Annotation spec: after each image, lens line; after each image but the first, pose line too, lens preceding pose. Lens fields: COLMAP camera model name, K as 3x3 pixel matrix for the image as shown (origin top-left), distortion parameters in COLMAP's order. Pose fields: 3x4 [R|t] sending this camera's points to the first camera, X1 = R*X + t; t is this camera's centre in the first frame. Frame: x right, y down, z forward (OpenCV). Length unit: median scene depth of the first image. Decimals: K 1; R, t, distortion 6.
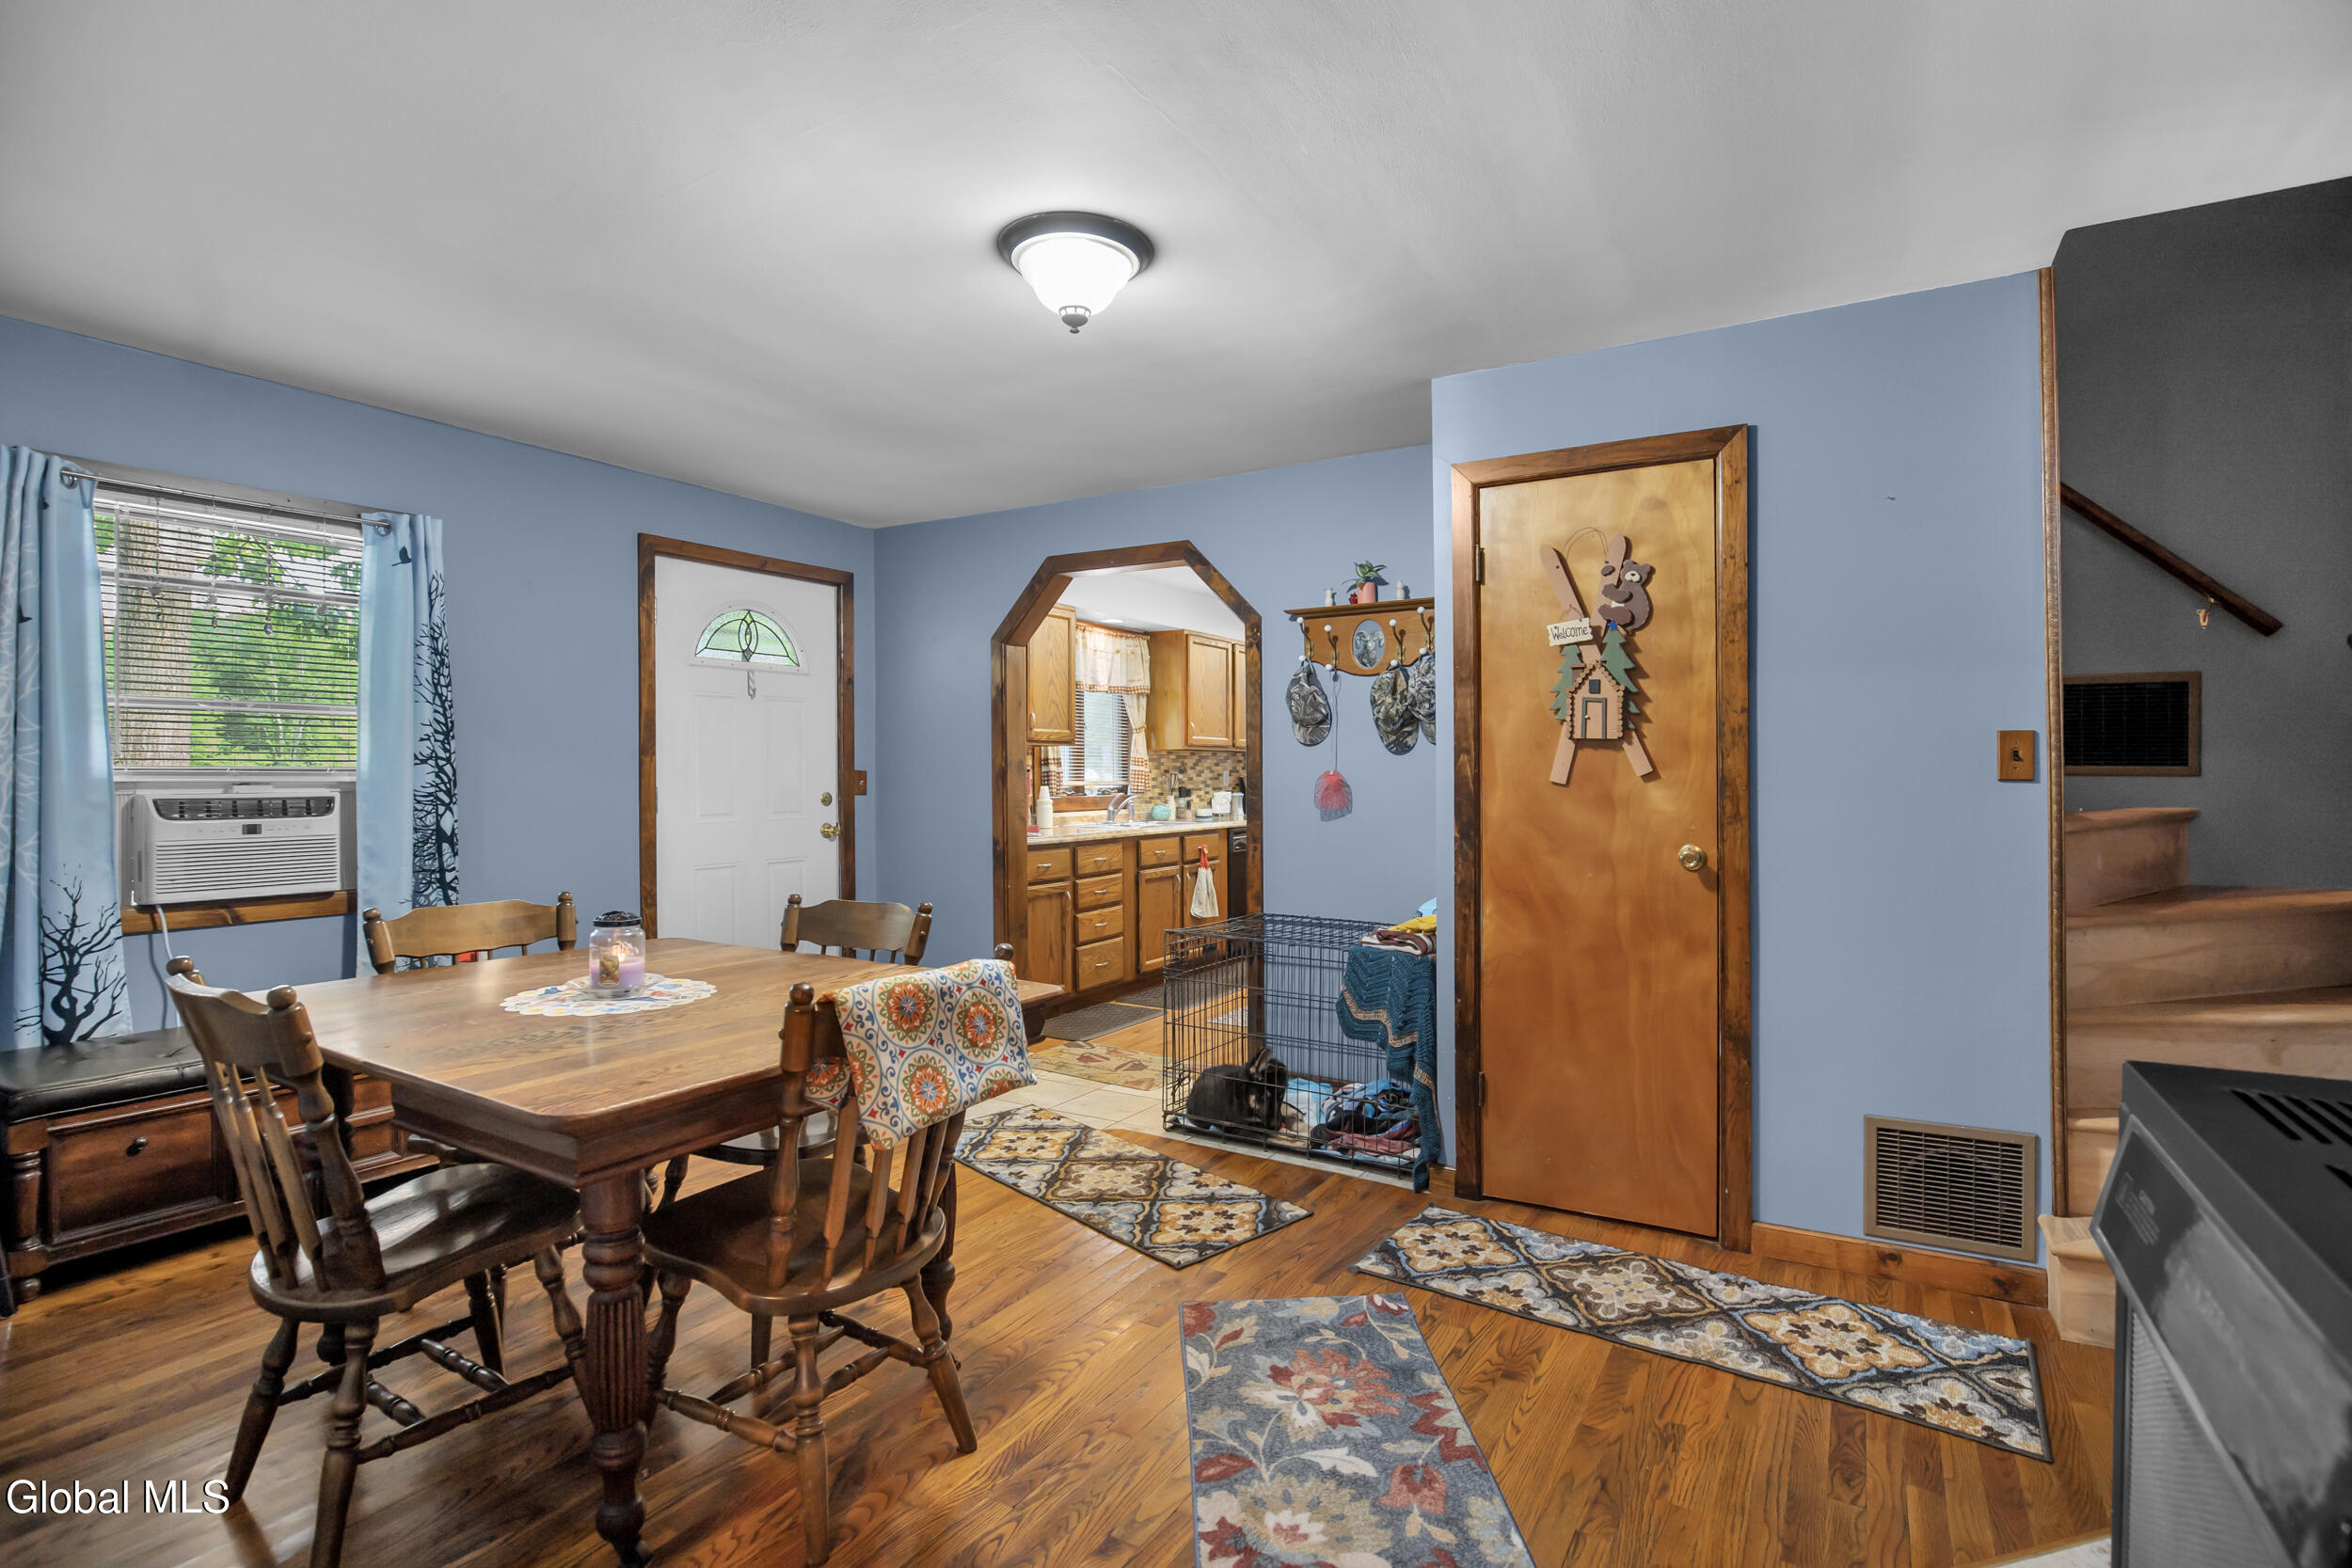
lens RADIAL K [[1125.6, 0, 1172.8], [0, 1125.6, 783.9], [0, 0, 1]] dist [-0.000160, -0.000009]
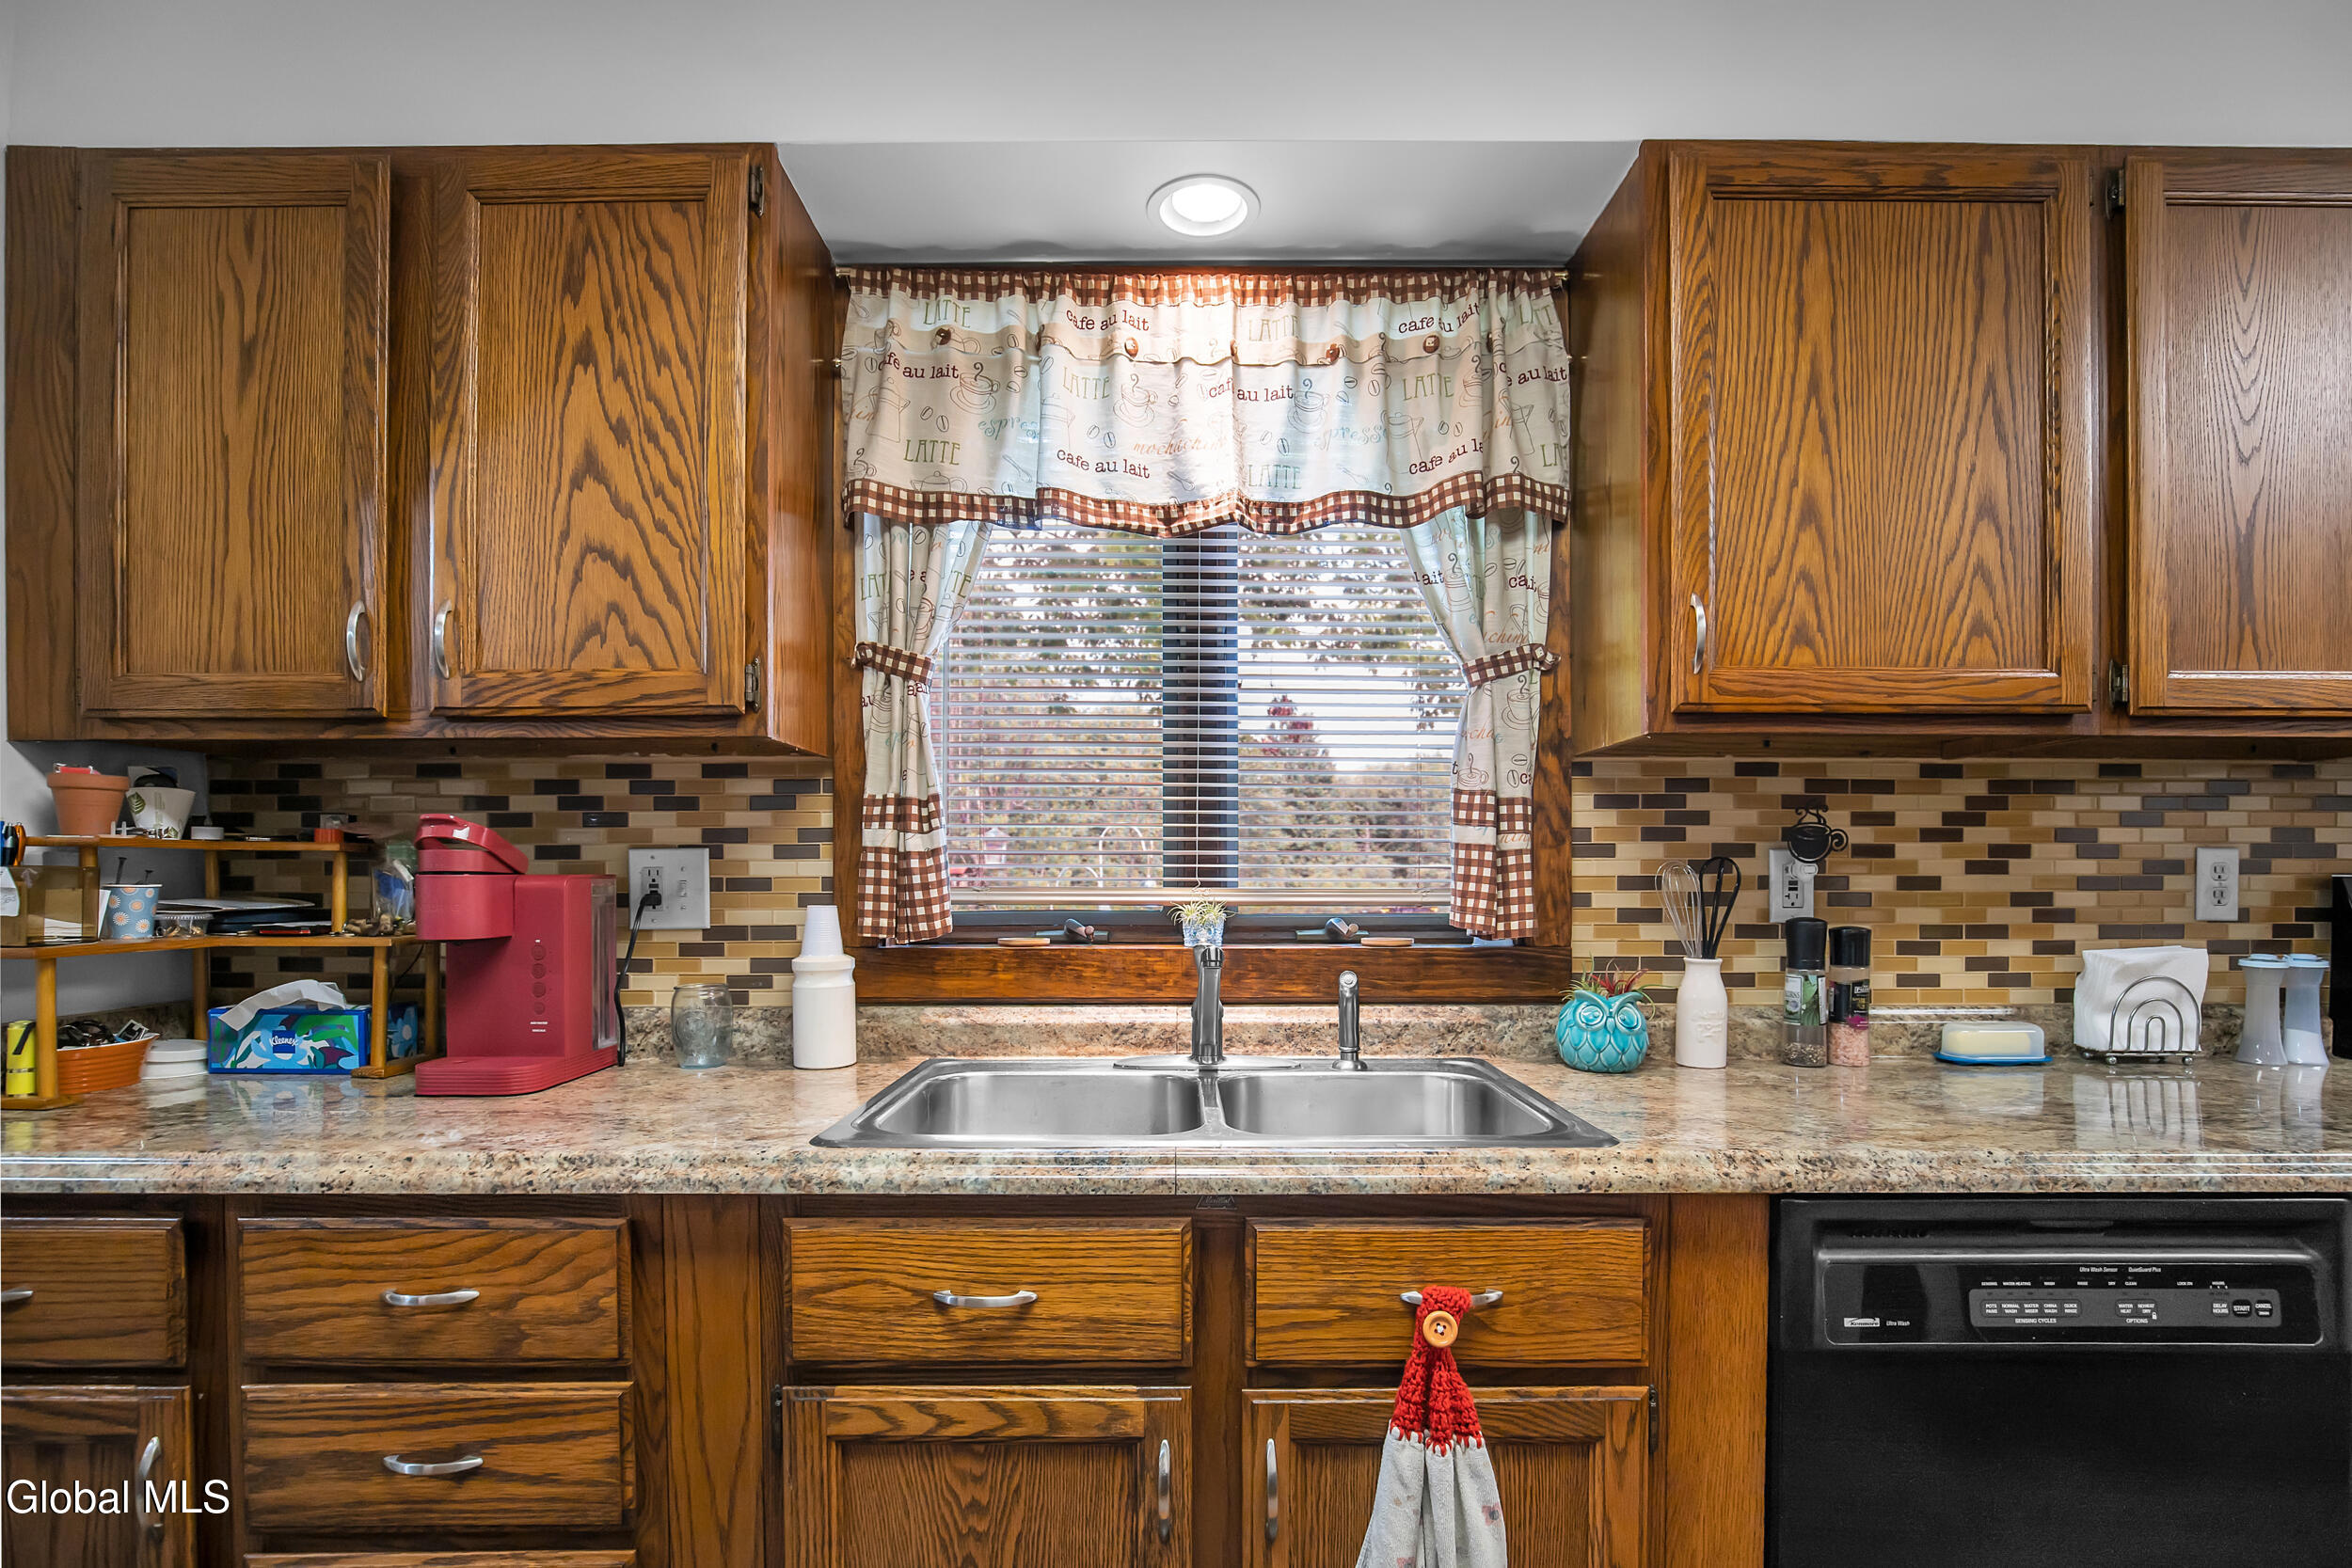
lens RADIAL K [[1125.6, 0, 1188.5], [0, 1125.6, 859.6], [0, 0, 1]] dist [-0.000160, -0.000009]
pose [[0.509690, 0.004922, -0.860344, 0.156539], [-0.006873, 0.999975, 0.001648, -0.010084], [0.860331, 0.005073, 0.509711, 0.914434]]
